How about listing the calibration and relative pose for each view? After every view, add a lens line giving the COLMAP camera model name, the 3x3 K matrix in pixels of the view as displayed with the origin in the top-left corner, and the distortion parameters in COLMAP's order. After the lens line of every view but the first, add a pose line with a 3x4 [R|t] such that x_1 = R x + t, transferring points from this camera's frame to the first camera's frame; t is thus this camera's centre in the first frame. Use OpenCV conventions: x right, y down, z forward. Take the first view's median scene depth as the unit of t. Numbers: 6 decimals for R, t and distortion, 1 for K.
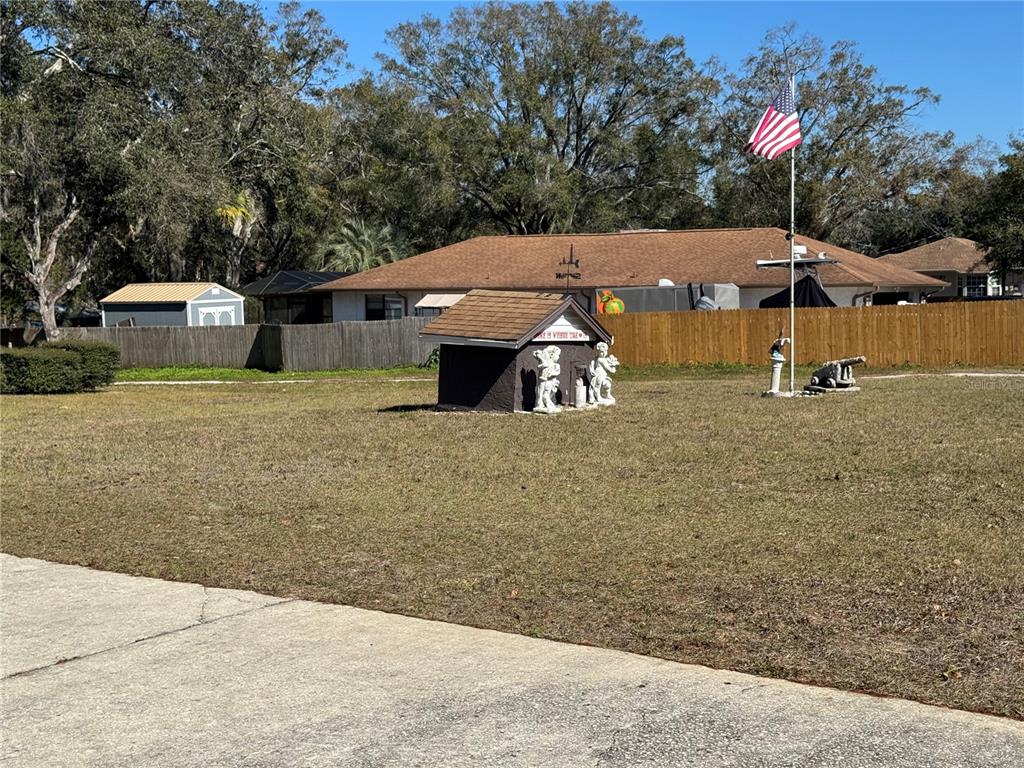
lens RADIAL K [[1438.6, 0, 512.8], [0, 1438.6, 381.6], [0, 0, 1]] dist [0.128692, 0.000000]
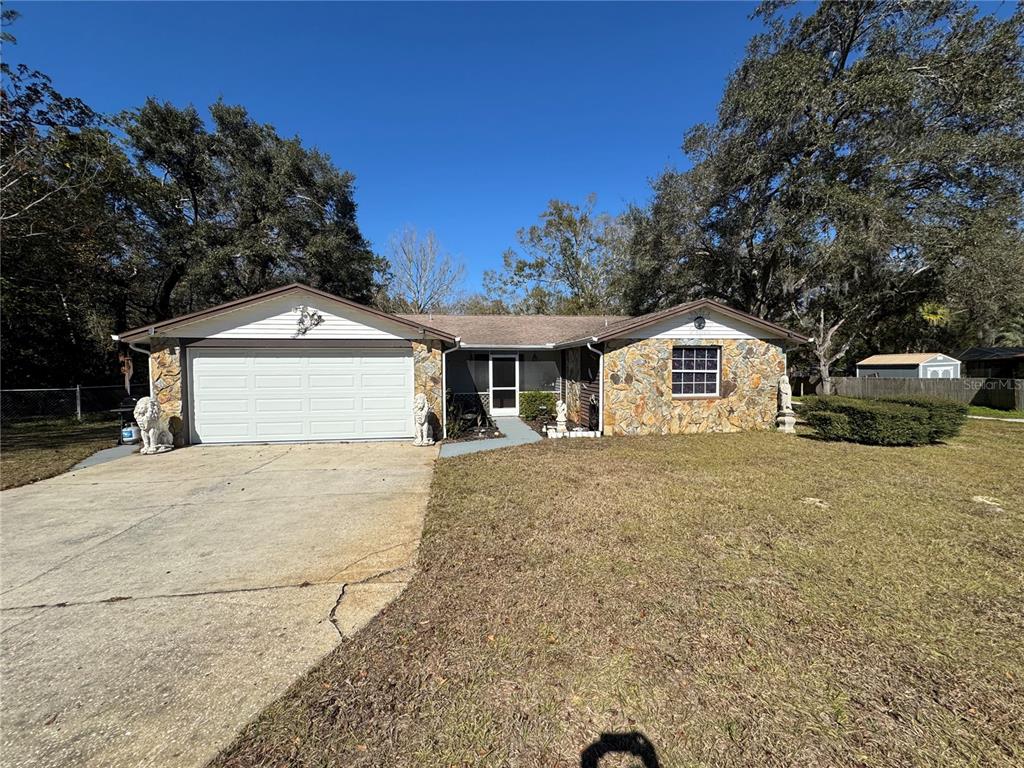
lens RADIAL K [[410.5, 0, 512.9], [0, 410.5, 383.7], [0, 0, 1]] dist [-0.003179, 0.000726]
pose [[0.608027, 0.038362, -0.792989, -0.126105], [-0.045791, 0.998864, 0.013211, -0.014748], [0.792595, 0.028279, 0.609093, 0.295122]]
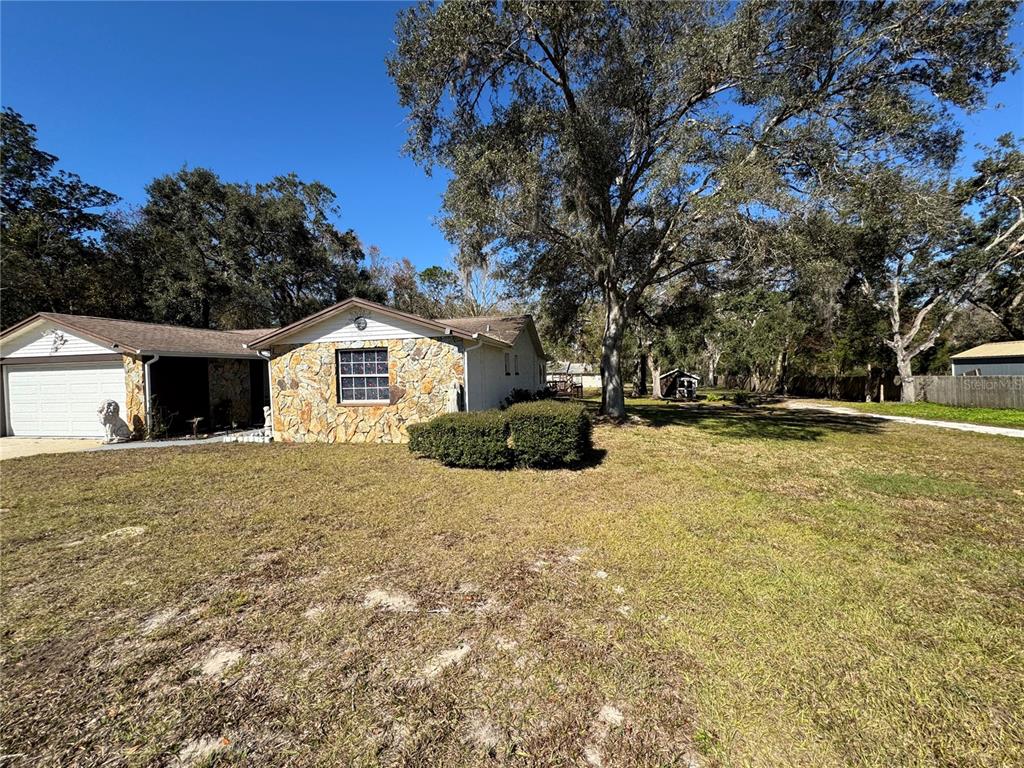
lens RADIAL K [[410.5, 0, 511.1], [0, 410.5, 383.9], [0, 0, 1]] dist [-0.003179, 0.000726]
pose [[0.308446, 0.026352, -0.950877, -0.039404], [-0.031994, 0.999338, 0.017317, -0.023335], [0.950704, 0.025081, 0.309084, 0.482363]]
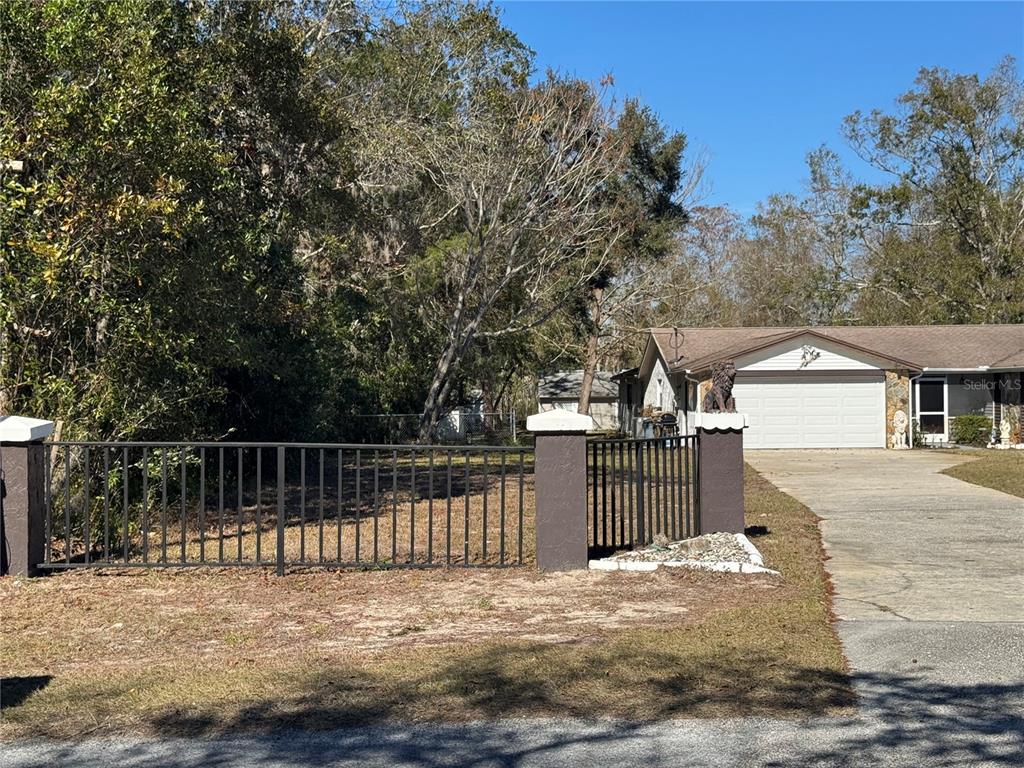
lens RADIAL K [[1438.6, 0, 510.6], [0, 1438.6, 387.0], [0, 0, 1]] dist [0.128692, 0.000000]
pose [[0.513120, 0.000220, -0.858317, 0.268963], [-0.044547, 0.998659, -0.026376, 0.009433], [0.857160, 0.051770, 0.512442, -0.196359]]
